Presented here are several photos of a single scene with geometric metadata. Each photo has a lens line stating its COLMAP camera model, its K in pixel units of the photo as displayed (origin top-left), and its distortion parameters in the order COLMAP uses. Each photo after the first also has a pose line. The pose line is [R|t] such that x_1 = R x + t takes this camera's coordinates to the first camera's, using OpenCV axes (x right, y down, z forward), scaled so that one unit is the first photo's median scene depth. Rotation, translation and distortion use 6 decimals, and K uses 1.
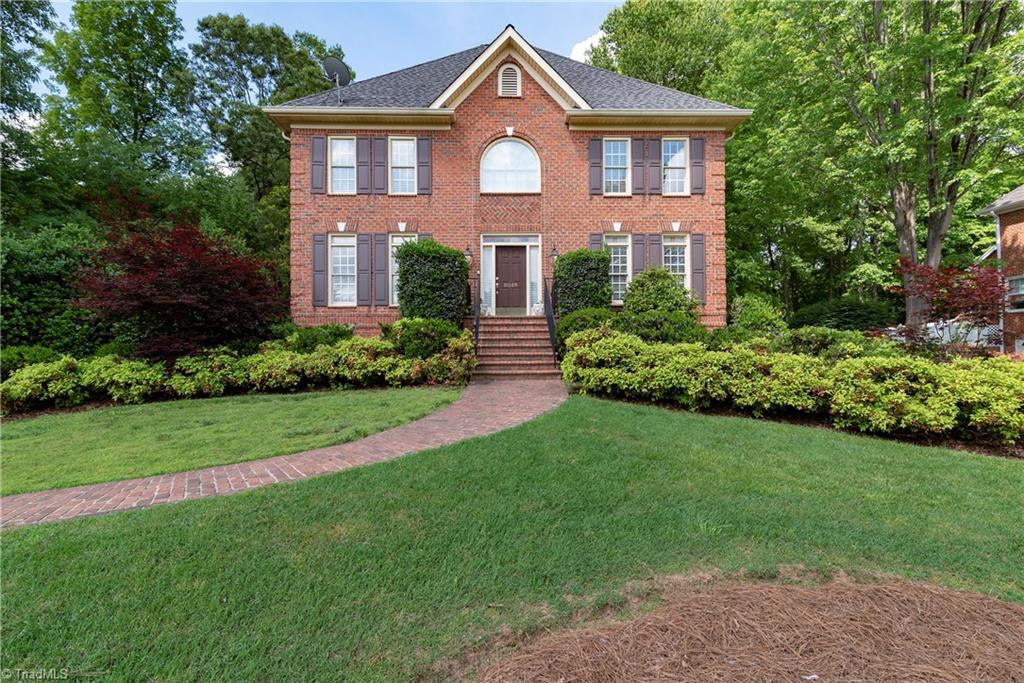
lens RADIAL K [[466.9, 0, 512.7], [0, 466.9, 343.4], [0, 0, 1]] dist [0.015918, -0.000612]
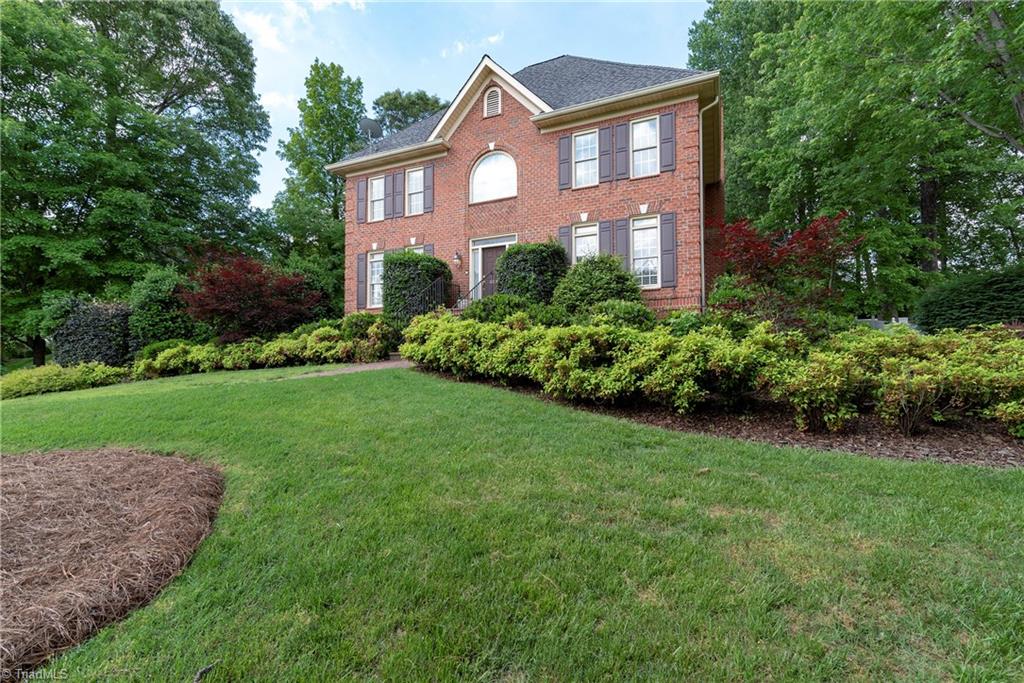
lens RADIAL K [[466.9, 0, 519.0], [0, 466.9, 337.9], [0, 0, 1]] dist [0.015918, -0.000612]
pose [[0.898674, -0.022266, -0.438053, 0.543003], [0.011432, 0.999560, -0.027355, 0.041610], [0.438469, 0.019575, 0.898533, 0.022962]]
